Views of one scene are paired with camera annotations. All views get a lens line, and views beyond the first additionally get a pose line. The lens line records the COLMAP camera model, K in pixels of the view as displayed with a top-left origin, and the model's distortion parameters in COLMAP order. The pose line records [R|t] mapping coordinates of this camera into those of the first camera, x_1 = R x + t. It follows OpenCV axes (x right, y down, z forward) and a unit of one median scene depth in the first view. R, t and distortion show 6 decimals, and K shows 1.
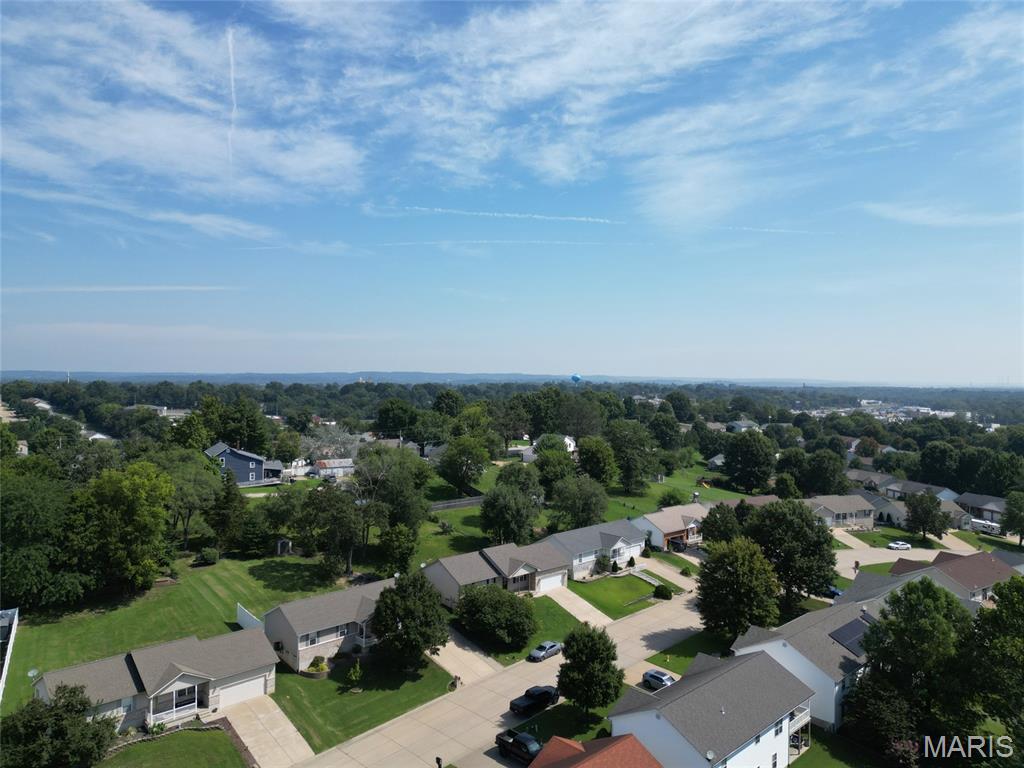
lens RADIAL K [[707.4, 0, 513.0], [0, 707.4, 378.4], [0, 0, 1]] dist [0.070013, -0.058337]
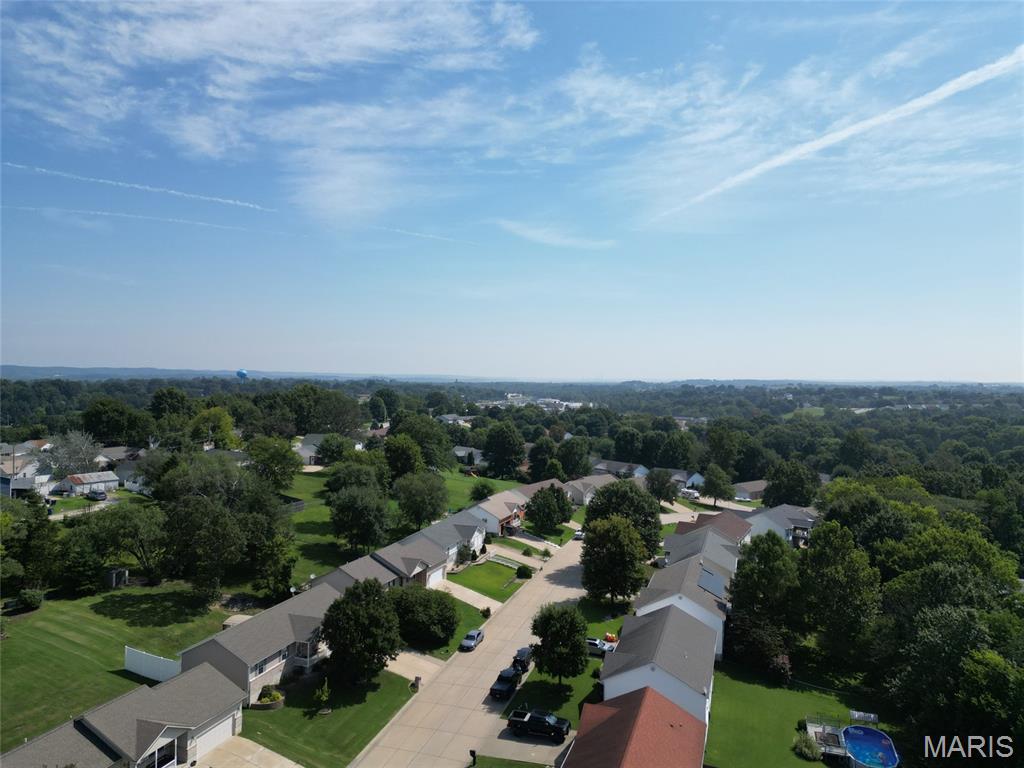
lens RADIAL K [[707.4, 0, 511.3], [0, 707.4, 376.4], [0, 0, 1]] dist [0.070013, -0.058337]
pose [[0.890624, 0.001308, 0.454739, -0.234452], [-0.002765, 0.999993, 0.002538, -0.003073], [-0.454732, -0.003518, 0.890621, 0.030362]]
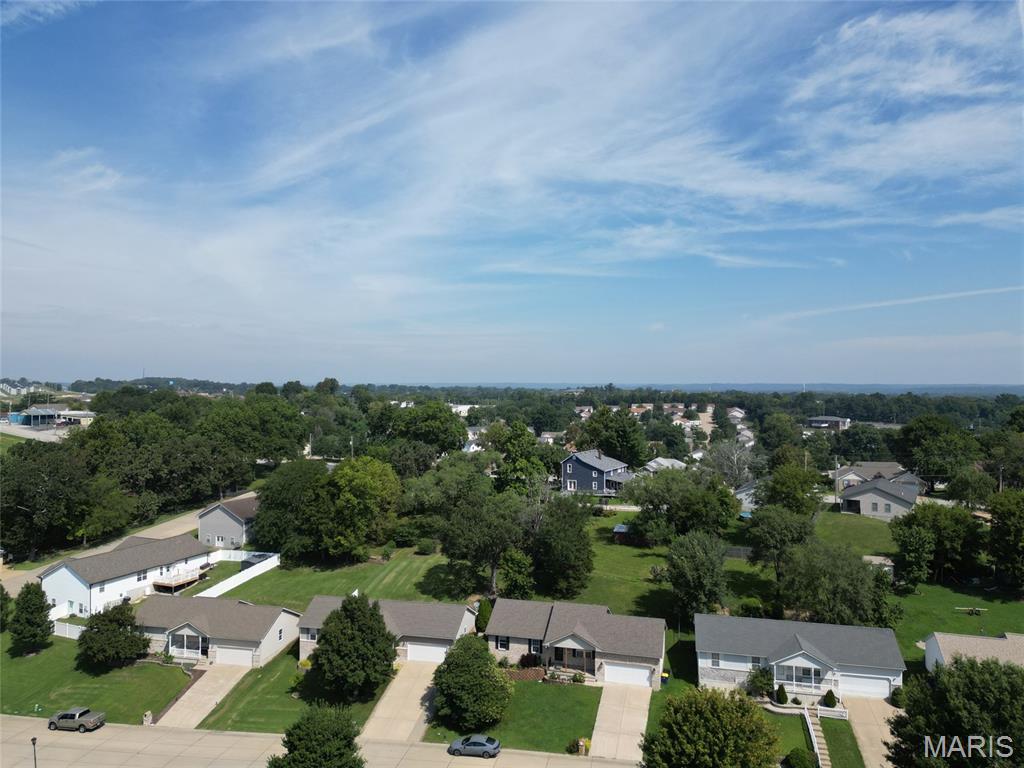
lens RADIAL K [[707.4, 0, 516.5], [0, 707.4, 363.7], [0, 0, 1]] dist [0.070013, -0.058337]
pose [[0.543647, -0.033339, -0.838651, 0.448686], [0.002815, 0.999278, -0.037900, 0.002670], [0.839309, 0.018243, 0.543348, 0.381731]]
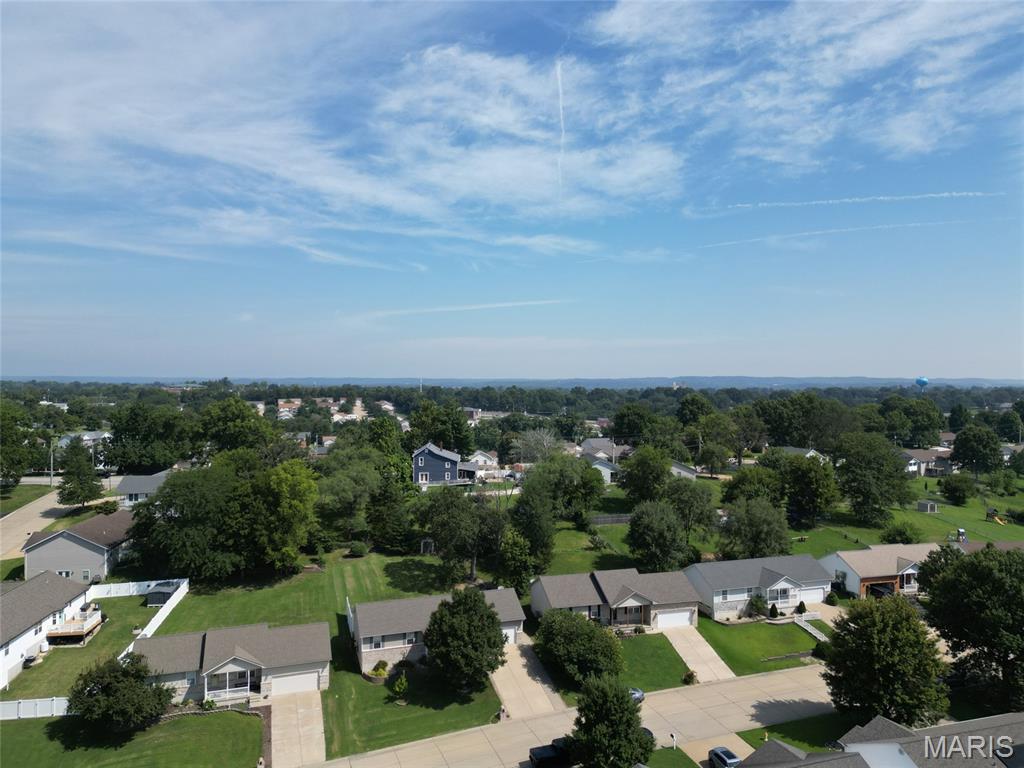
lens RADIAL K [[707.4, 0, 513.1], [0, 707.4, 375.2], [0, 0, 1]] dist [0.070013, -0.058337]
pose [[0.903706, -0.009187, -0.428055, 0.186838], [0.004408, 0.999916, -0.012155, 0.000398], [0.428131, 0.009098, 0.903671, 0.096555]]
